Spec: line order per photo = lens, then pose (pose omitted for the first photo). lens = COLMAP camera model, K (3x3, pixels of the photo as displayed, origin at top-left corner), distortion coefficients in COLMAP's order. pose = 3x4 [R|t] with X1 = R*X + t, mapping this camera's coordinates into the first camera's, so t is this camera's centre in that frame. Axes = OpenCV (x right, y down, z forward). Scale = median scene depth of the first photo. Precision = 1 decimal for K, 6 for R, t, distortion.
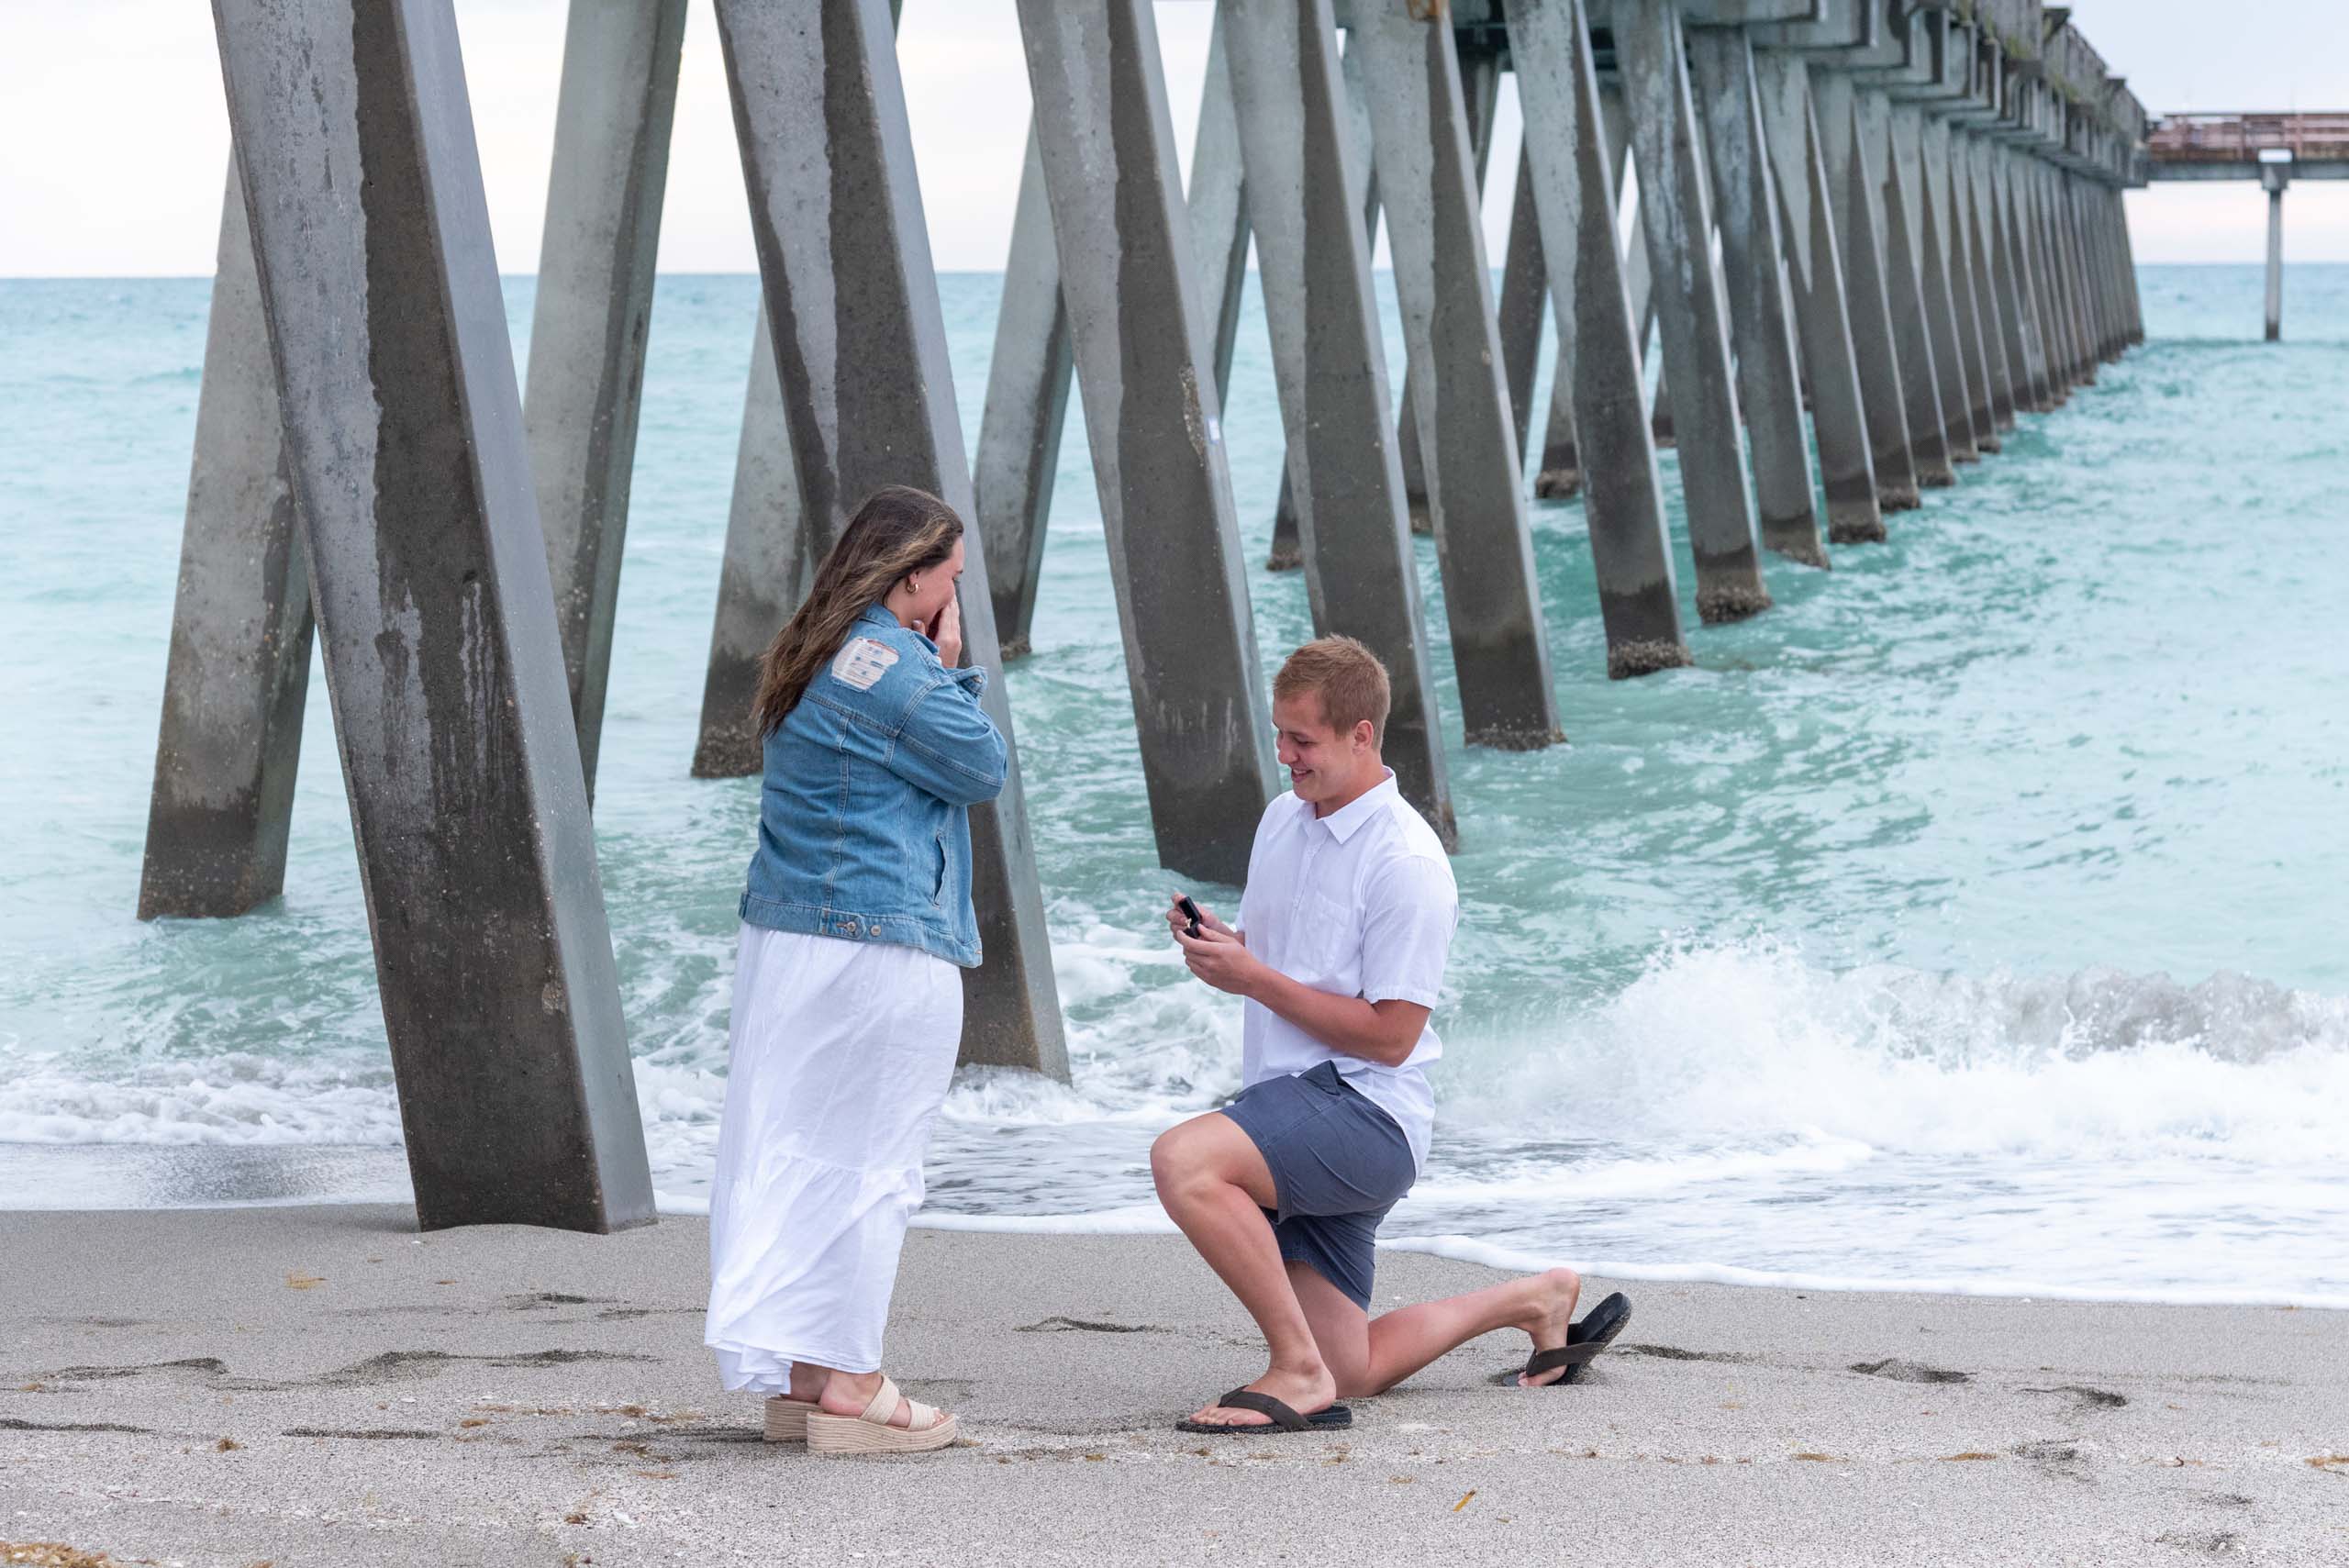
lens RADIAL K [[5795.1, 0, 1335.5], [0, 5795.1, 935.6], [0, 0, 1]] dist [0.031390, -0.937630]
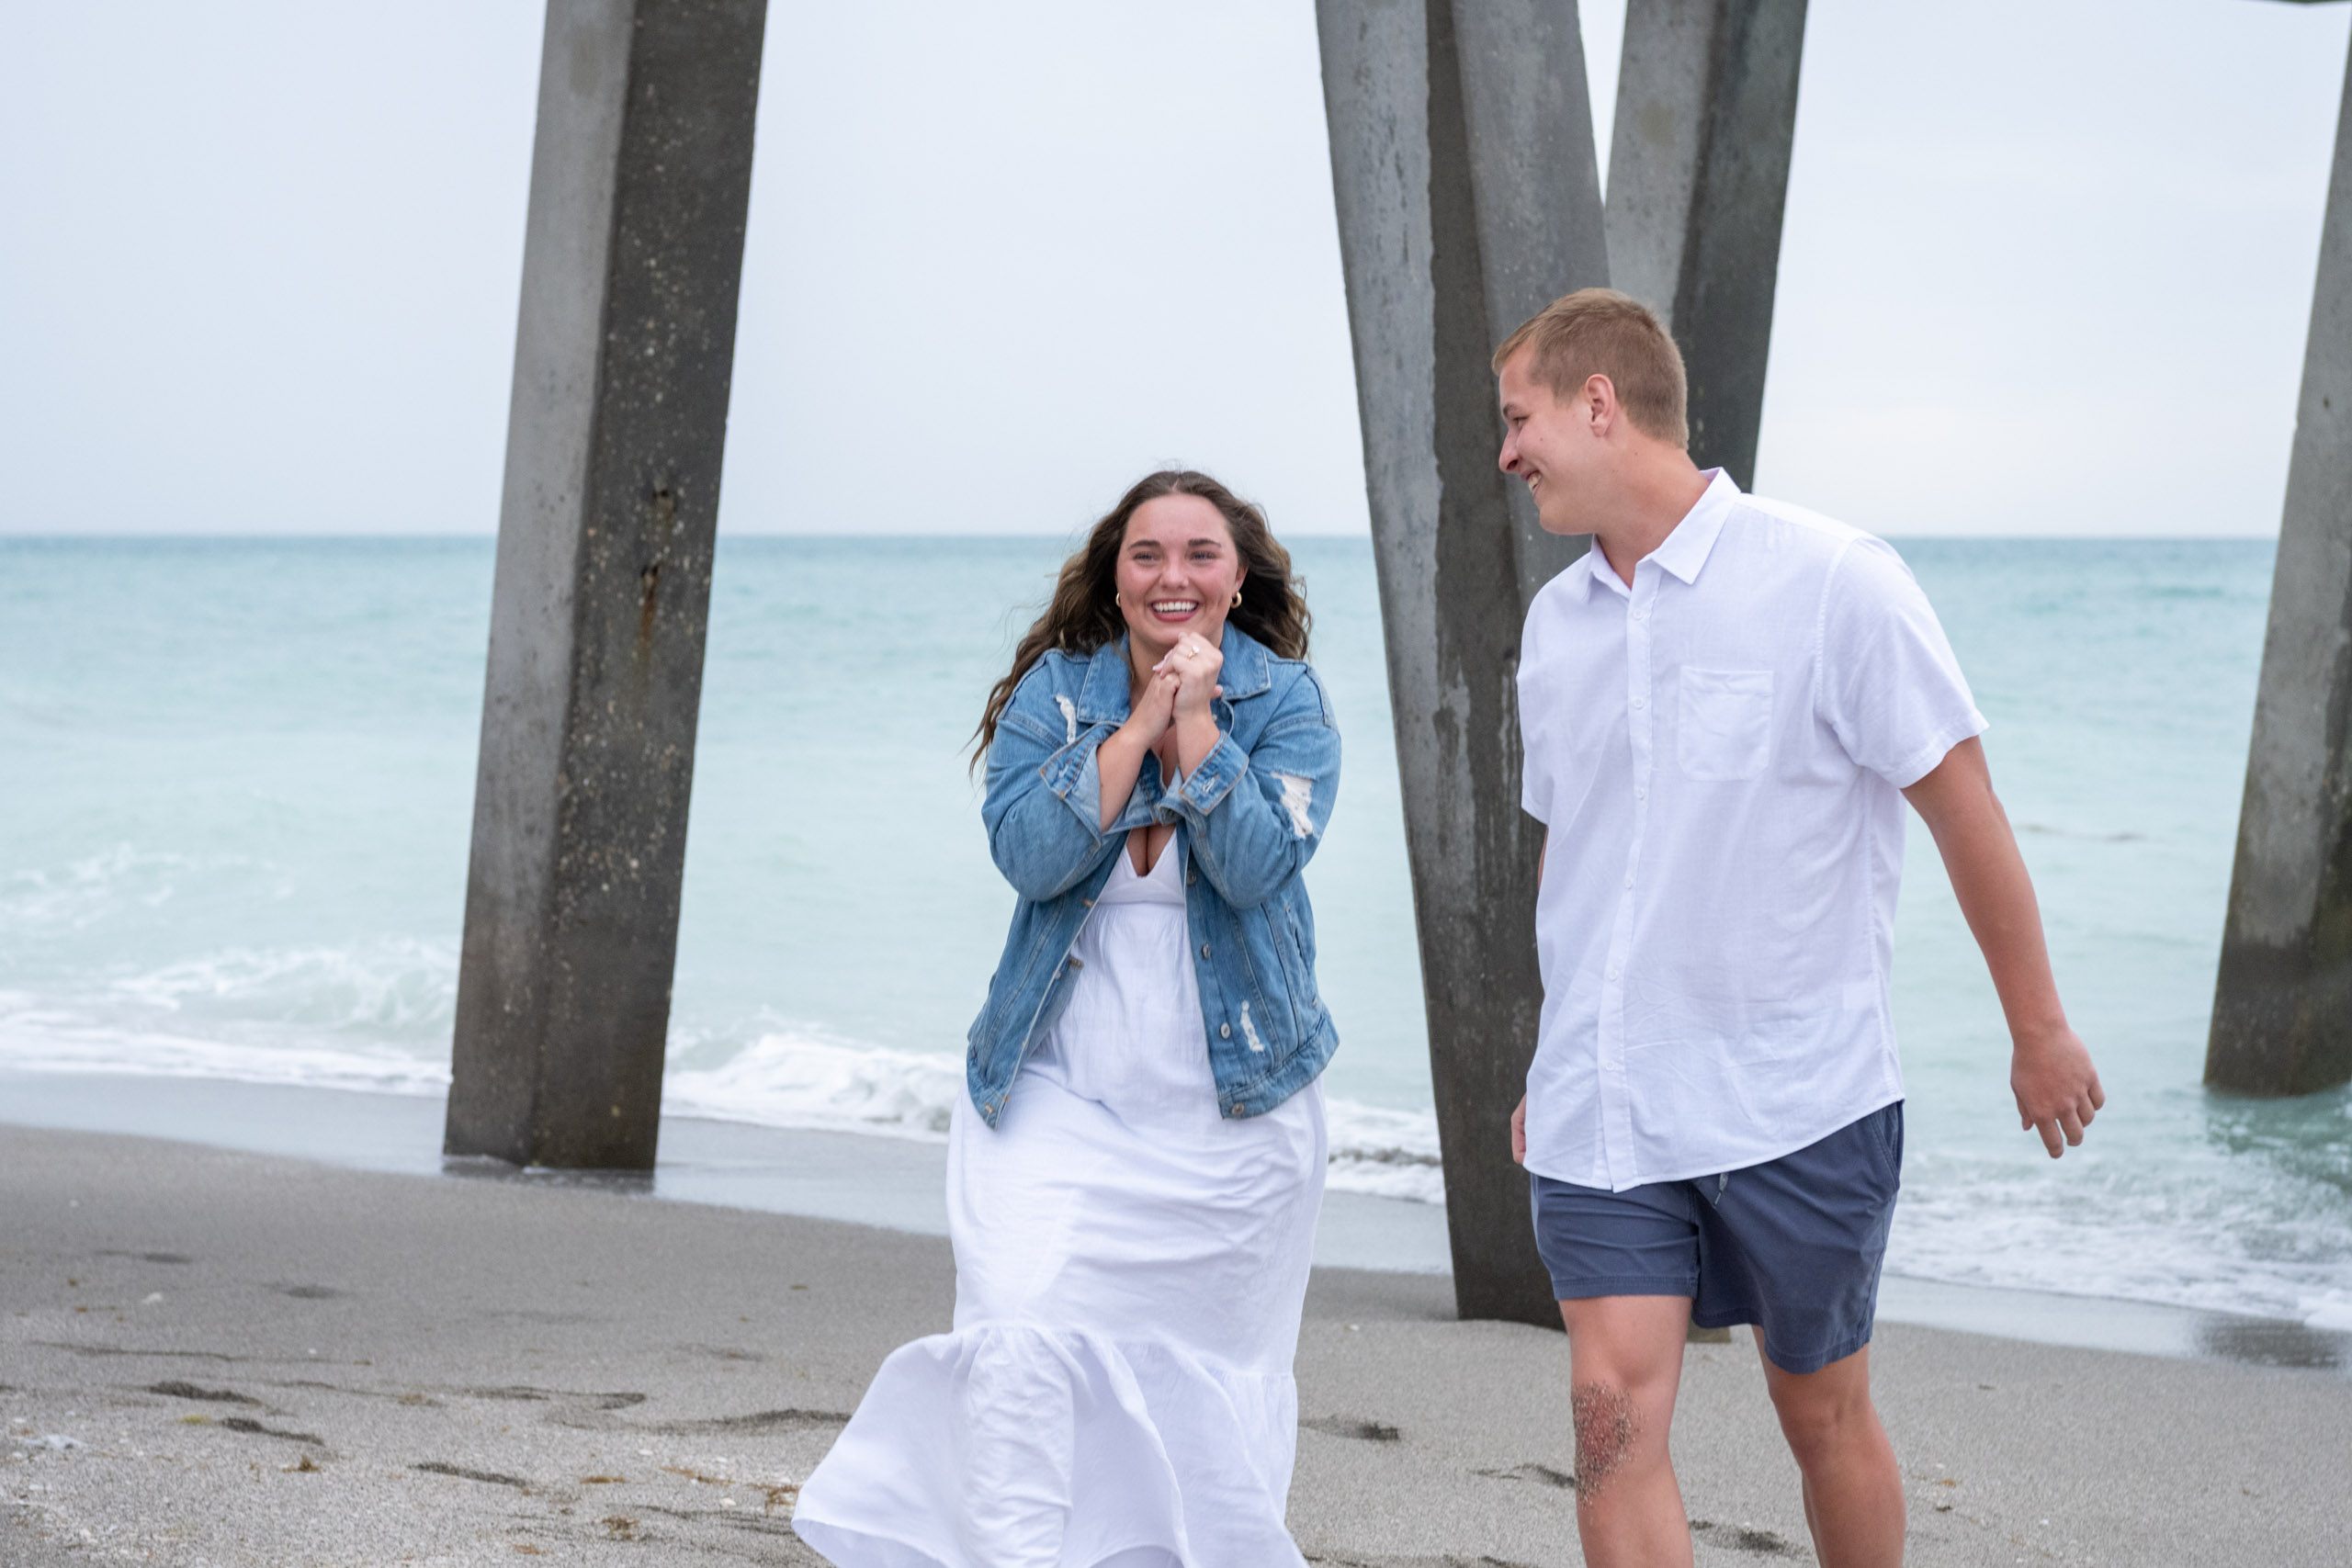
lens RADIAL K [[4957.4, 0, 1179.0], [0, 4957.4, 732.2], [0, 0, 1]] dist [-0.023162, 0.334710]
pose [[0.797584, 0.029940, -0.602465, 0.308234], [-0.074188, 0.996054, -0.048716, -0.004044], [0.598628, 0.083551, 0.796658, 0.300153]]
